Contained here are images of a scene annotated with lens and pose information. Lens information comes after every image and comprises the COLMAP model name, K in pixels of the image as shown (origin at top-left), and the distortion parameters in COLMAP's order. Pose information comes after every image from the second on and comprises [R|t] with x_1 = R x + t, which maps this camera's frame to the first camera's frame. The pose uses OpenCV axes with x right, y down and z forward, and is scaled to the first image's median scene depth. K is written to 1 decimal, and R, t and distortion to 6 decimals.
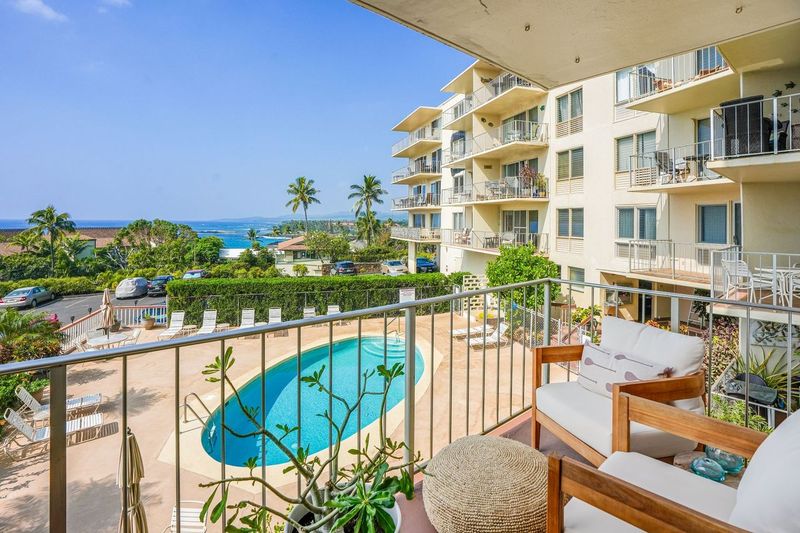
lens RADIAL K [[391.2, 0, 396.4], [0, 391.2, 215.0], [0, 0, 1]] dist [-0.047230, 0.020455]
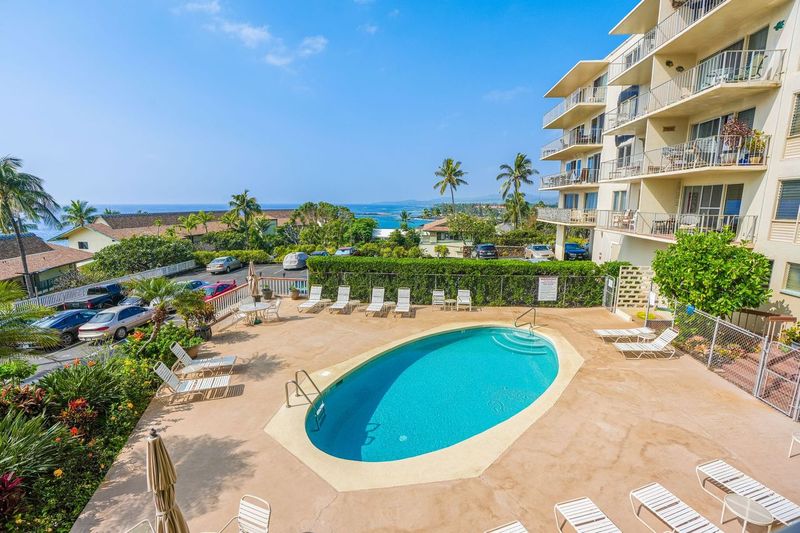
lens RADIAL K [[379.5, 0, 401.2], [0, 379.5, 268.1], [0, 0, 1]] dist [-0.053294, 0.024896]
pose [[0.932777, 0.056945, -0.355929, 0.015477], [0.009002, 0.983454, 0.180935, 0.009266], [0.360343, -0.171976, 0.916830, 0.081888]]
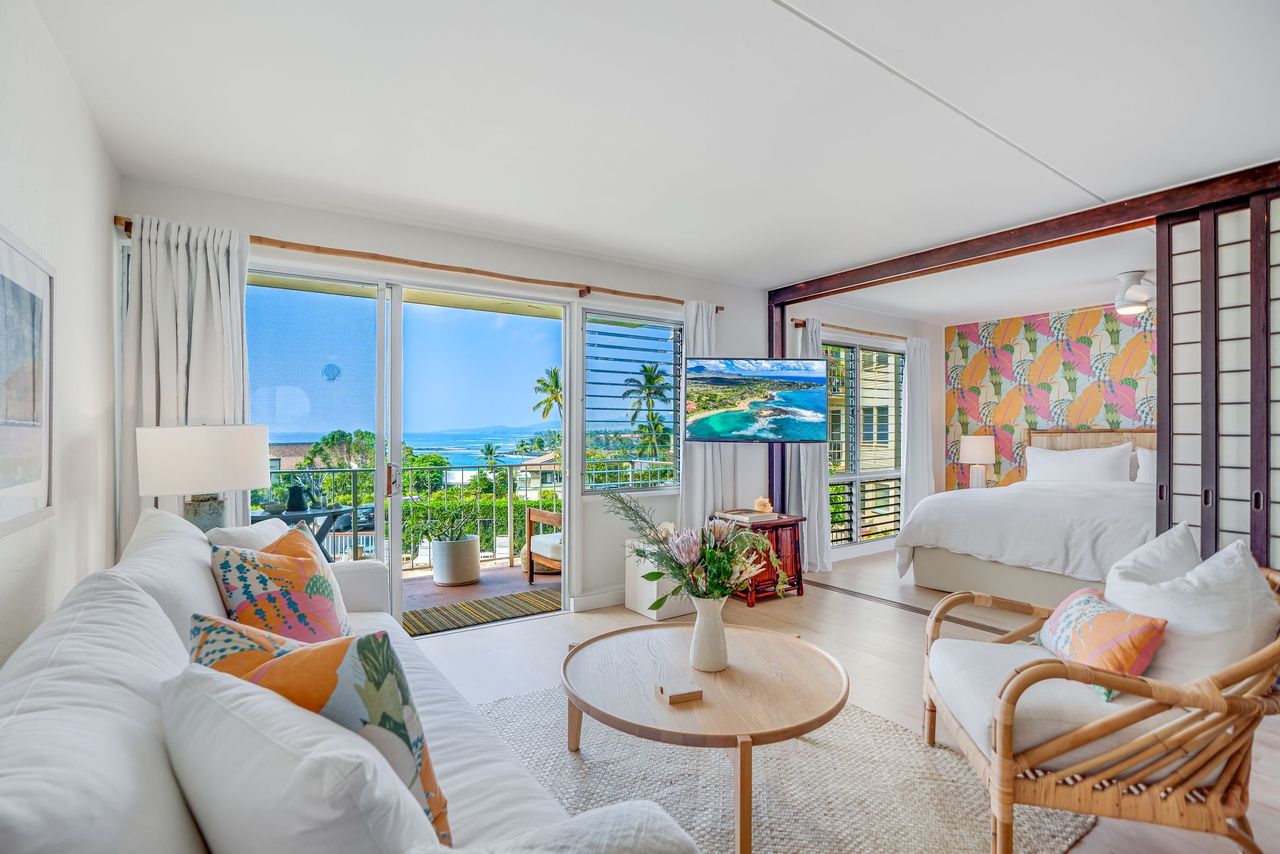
lens RADIAL K [[593.9, 0, 617.3], [0, 593.9, 428.5], [0, 0, 1]] dist [0.003142, 0.017127]
pose [[0.989631, -0.012167, -0.143117, 0.062996], [0.013904, 0.999841, 0.011143, 0.003302], [0.142959, -0.013018, 0.989643, -0.118211]]
